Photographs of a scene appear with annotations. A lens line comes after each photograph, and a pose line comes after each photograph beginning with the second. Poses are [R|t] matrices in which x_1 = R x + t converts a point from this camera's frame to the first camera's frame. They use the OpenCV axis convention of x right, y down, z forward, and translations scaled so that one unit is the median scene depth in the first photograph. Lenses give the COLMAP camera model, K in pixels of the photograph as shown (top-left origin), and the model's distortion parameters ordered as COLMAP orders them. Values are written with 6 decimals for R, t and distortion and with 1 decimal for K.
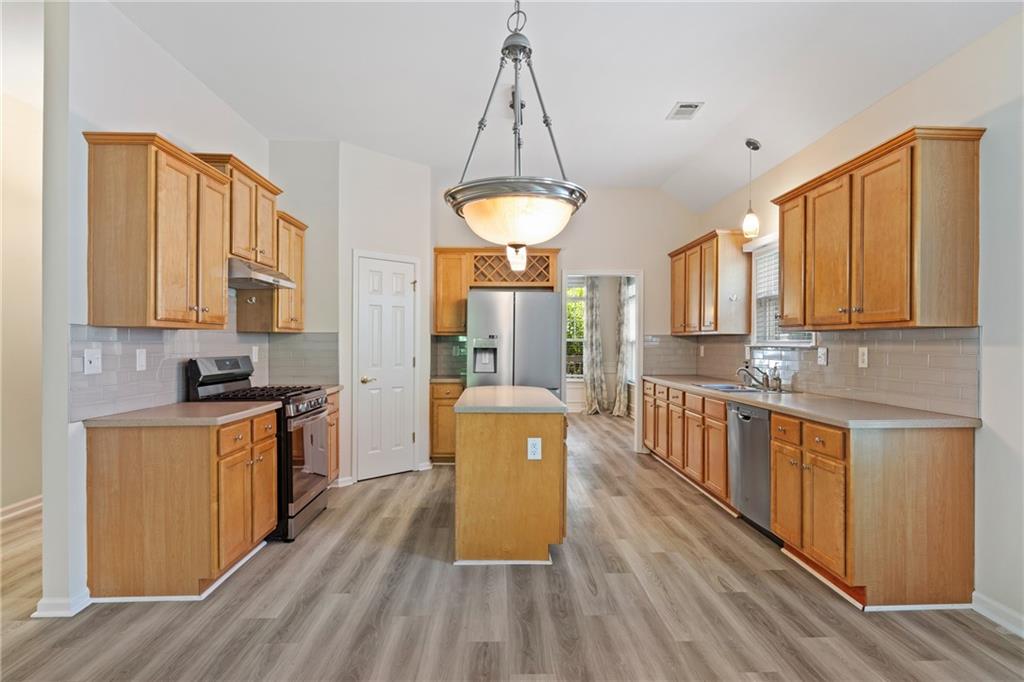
lens RADIAL K [[553.2, 0, 511.5], [0, 553.2, 343.8], [0, 0, 1]] dist [-0.004546, -0.000253]
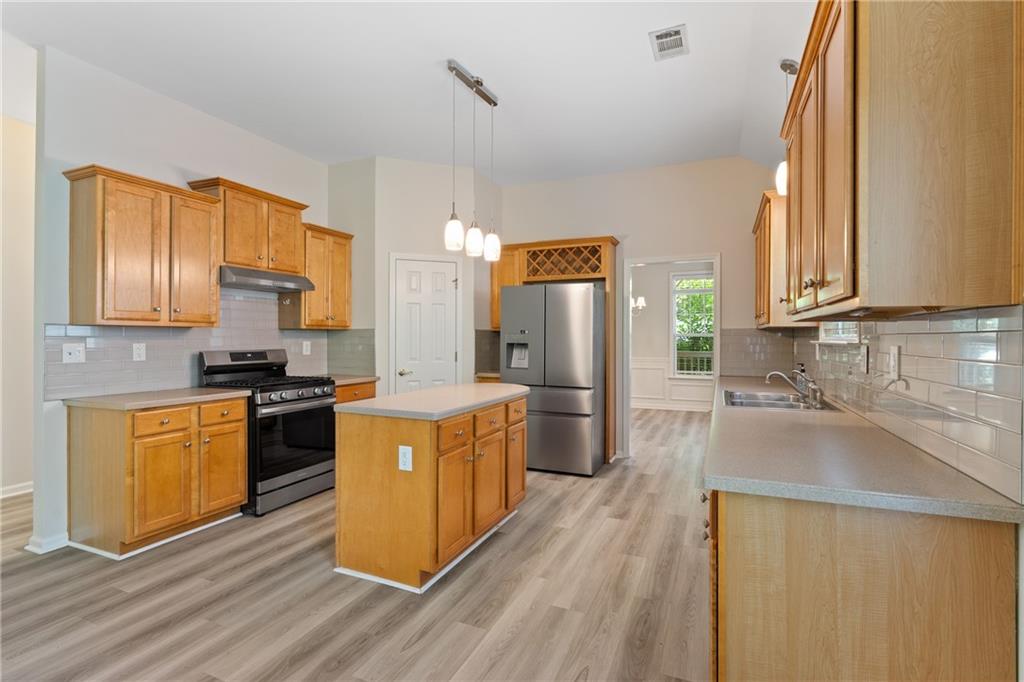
lens RADIAL K [[480.2, 0, 509.6], [0, 480.2, 335.9], [0, 0, 1]] dist [-0.004378, 0.000174]
pose [[0.903295, -0.001814, -0.429016, 0.480357], [-0.000493, 0.999986, -0.005267, -0.001649], [0.429020, 0.004969, 0.903281, 0.346673]]
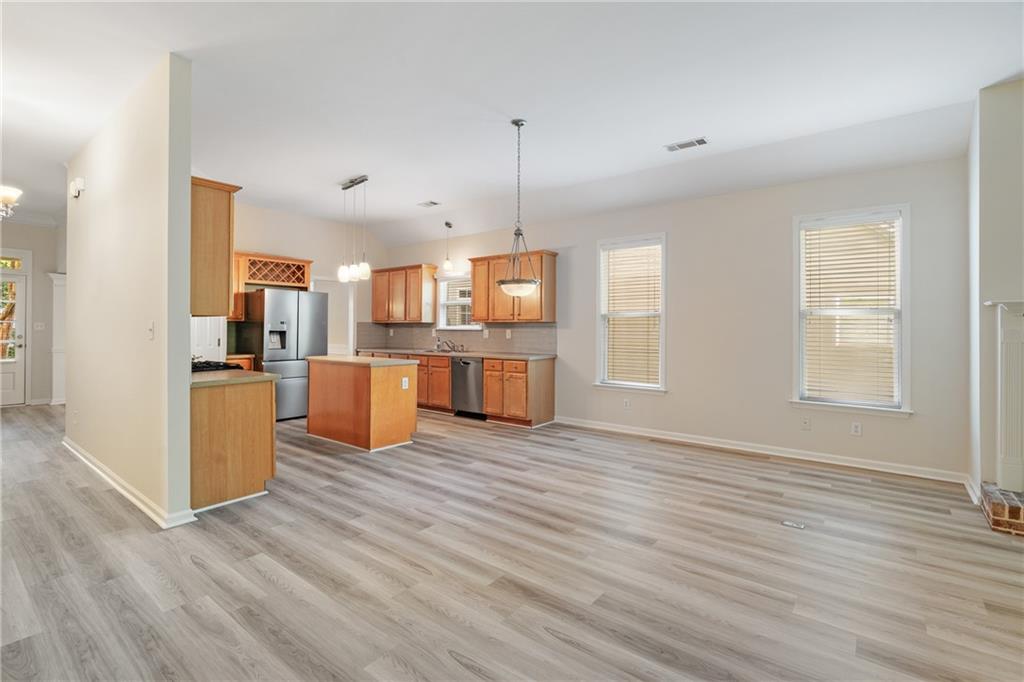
lens RADIAL K [[473.8, 0, 506.9], [0, 473.8, 326.5], [0, 0, 1]] dist [-0.002908, -0.000379]
pose [[0.646338, 0.003586, 0.763043, -0.896813], [-0.001876, 0.999993, -0.003111, -0.000517], [-0.763049, 0.000579, 0.646340, -0.292412]]
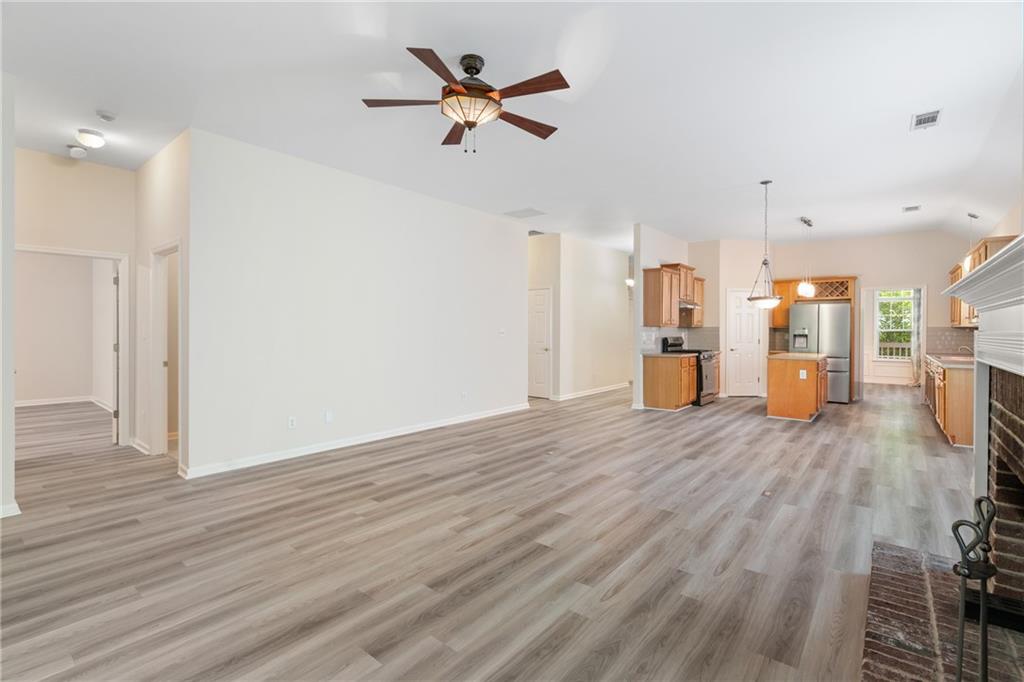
lens RADIAL K [[466.8, 0, 518.4], [0, 466.8, 332.8], [0, 0, 1]] dist [-0.001045, -0.000112]
pose [[0.763525, 0.004194, -0.645765, 0.383613], [-0.003918, 0.999991, 0.001862, 0.003822], [0.645766, 0.001108, 0.763534, -1.301941]]
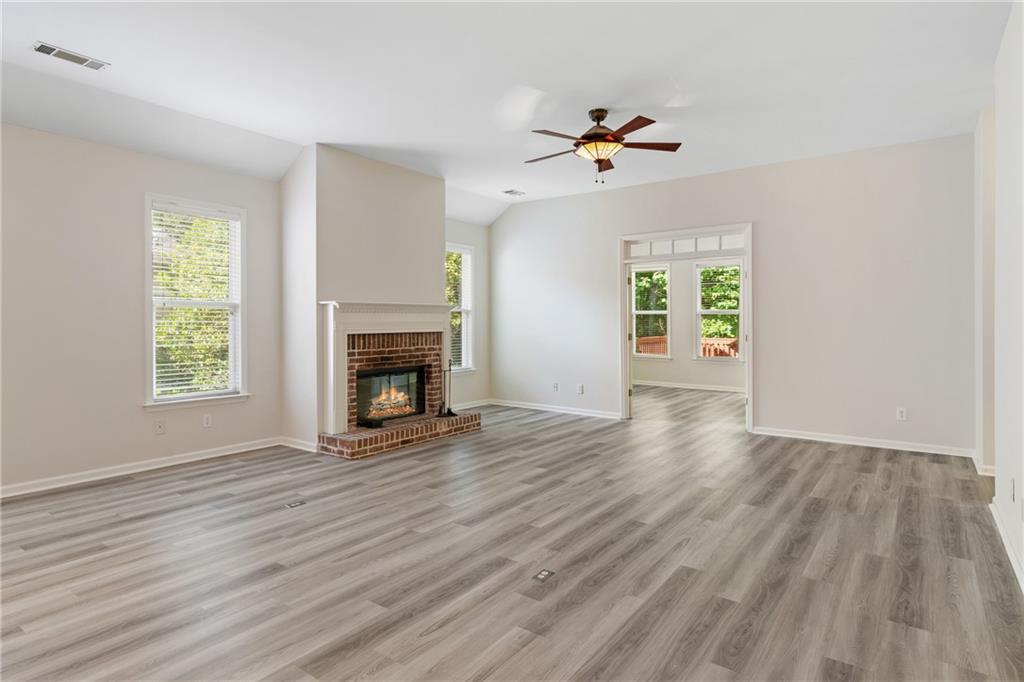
lens RADIAL K [[560.1, 0, 515.2], [0, 560.1, 338.9], [0, 0, 1]] dist [-0.018024, -0.000135]
pose [[-0.794586, -0.018869, 0.606858, -0.901692], [0.003072, 0.999379, 0.035096, -0.004480], [-0.607144, 0.029751, -0.794035, 0.494347]]
